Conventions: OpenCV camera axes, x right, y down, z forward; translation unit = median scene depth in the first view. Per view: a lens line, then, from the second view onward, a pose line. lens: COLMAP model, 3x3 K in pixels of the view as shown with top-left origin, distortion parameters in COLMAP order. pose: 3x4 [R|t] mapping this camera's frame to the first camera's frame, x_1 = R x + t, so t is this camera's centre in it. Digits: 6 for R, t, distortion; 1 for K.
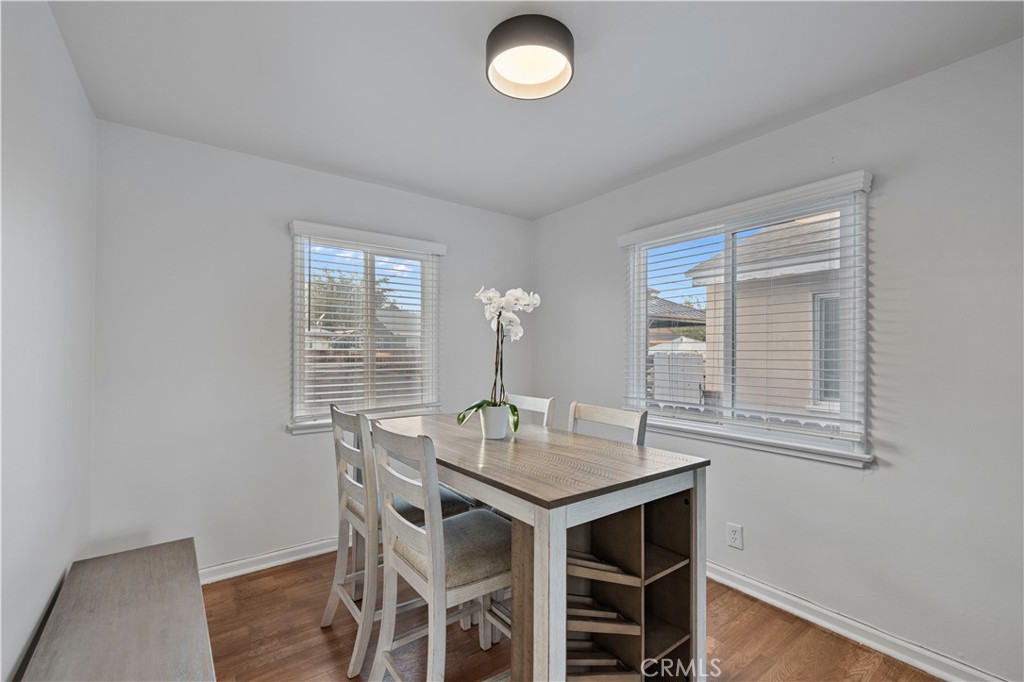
lens RADIAL K [[446.0, 0, 512.0], [0, 446.0, 341.0], [0, 0, 1]] dist [-0.000131, -0.000031]
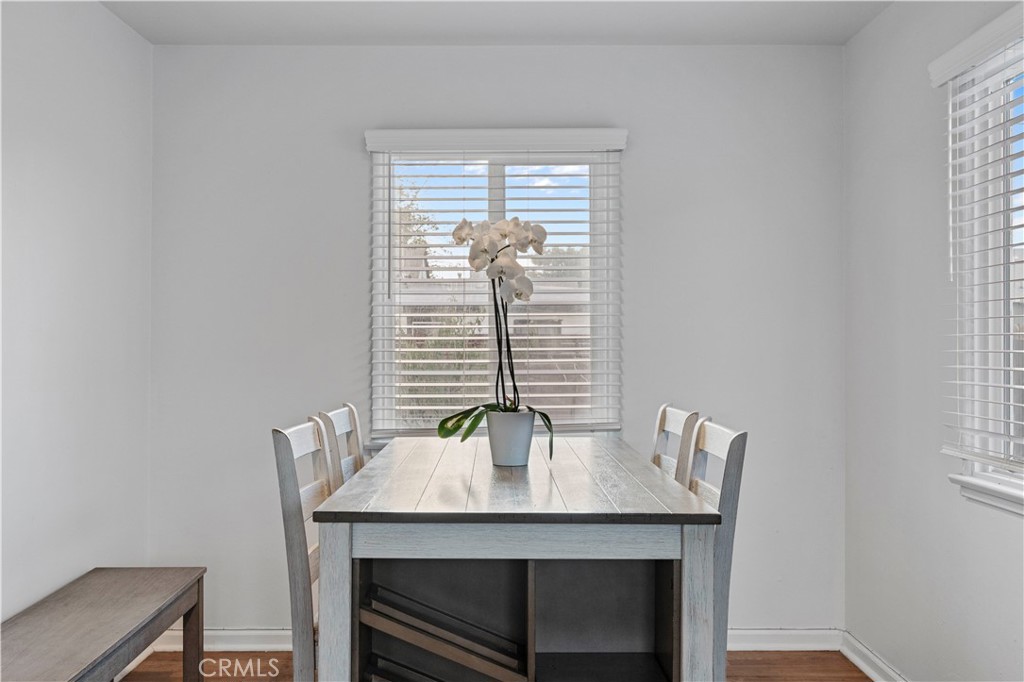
lens RADIAL K [[1007.0, 0, 510.6], [0, 1007.0, 330.1], [0, 0, 1]] dist [0.010749, 0.006496]
pose [[0.801230, -0.014472, -0.598182, 0.487605], [0.021584, 0.999756, 0.004723, 0.017229], [0.597967, -0.016696, 0.801346, -0.060575]]
